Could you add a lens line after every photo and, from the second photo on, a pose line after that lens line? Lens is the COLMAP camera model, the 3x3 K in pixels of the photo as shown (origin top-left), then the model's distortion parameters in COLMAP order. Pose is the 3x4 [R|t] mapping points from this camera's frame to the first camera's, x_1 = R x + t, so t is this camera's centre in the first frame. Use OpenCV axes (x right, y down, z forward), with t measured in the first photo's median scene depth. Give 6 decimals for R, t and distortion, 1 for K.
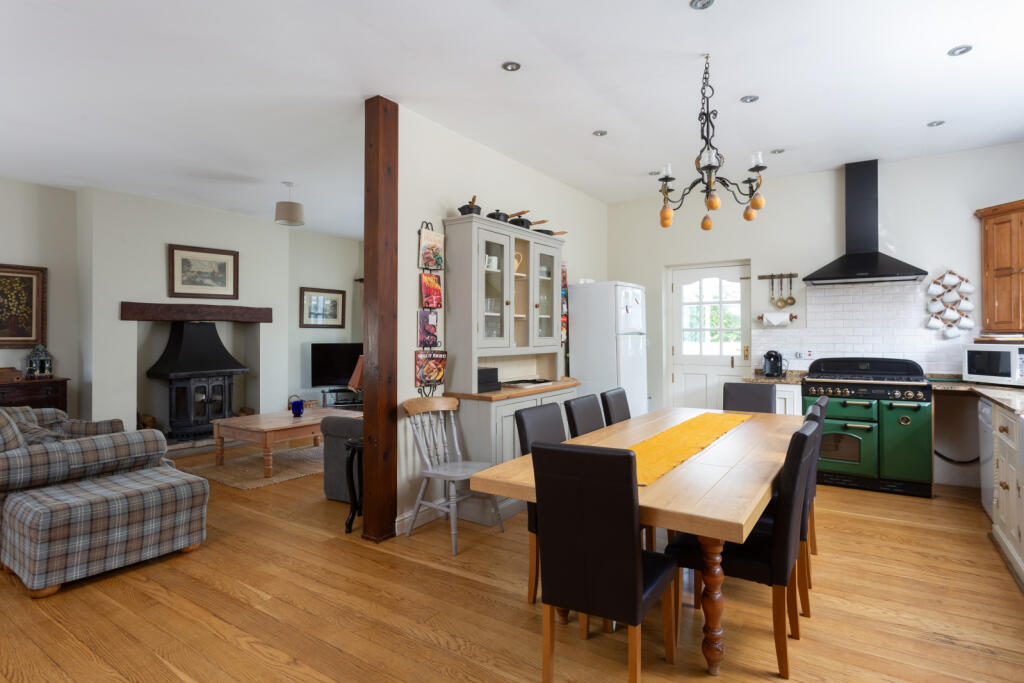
lens RADIAL K [[512.9, 0, 514.5], [0, 512.9, 335.8], [0, 0, 1]] dist [0.003666, -0.000238]
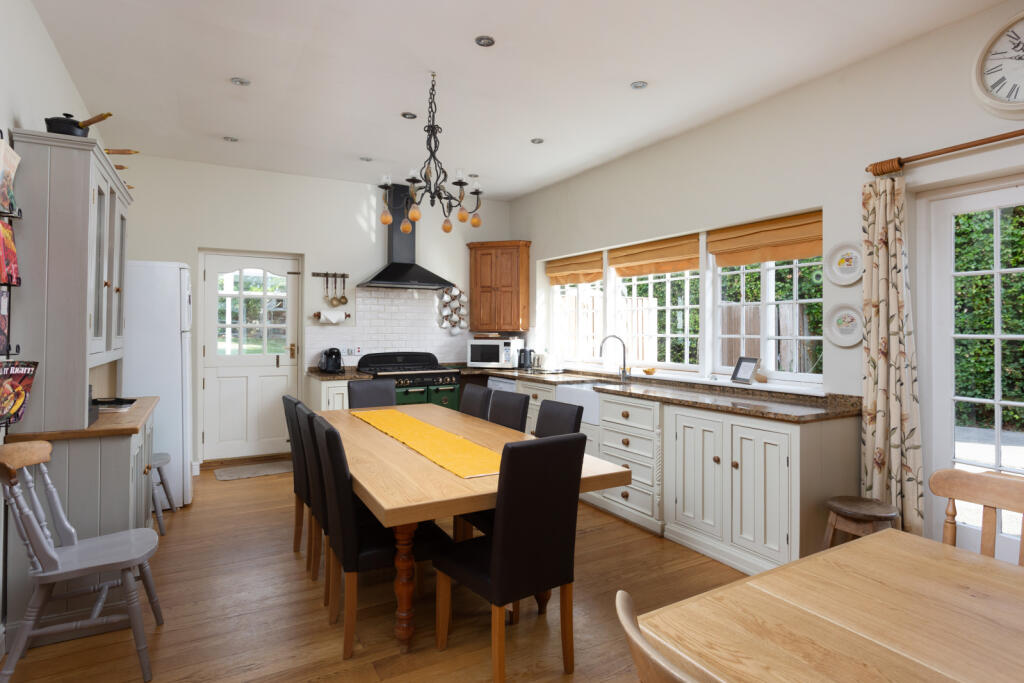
lens RADIAL K [[551.0, 0, 517.4], [0, 551.0, 331.1], [0, 0, 1]] dist [0.004931, 0.001980]
pose [[0.482042, 0.003999, 0.876139, -0.320854], [-0.004283, 0.999988, -0.002207, -0.004043], [-0.876138, -0.002689, 0.482053, 0.171881]]
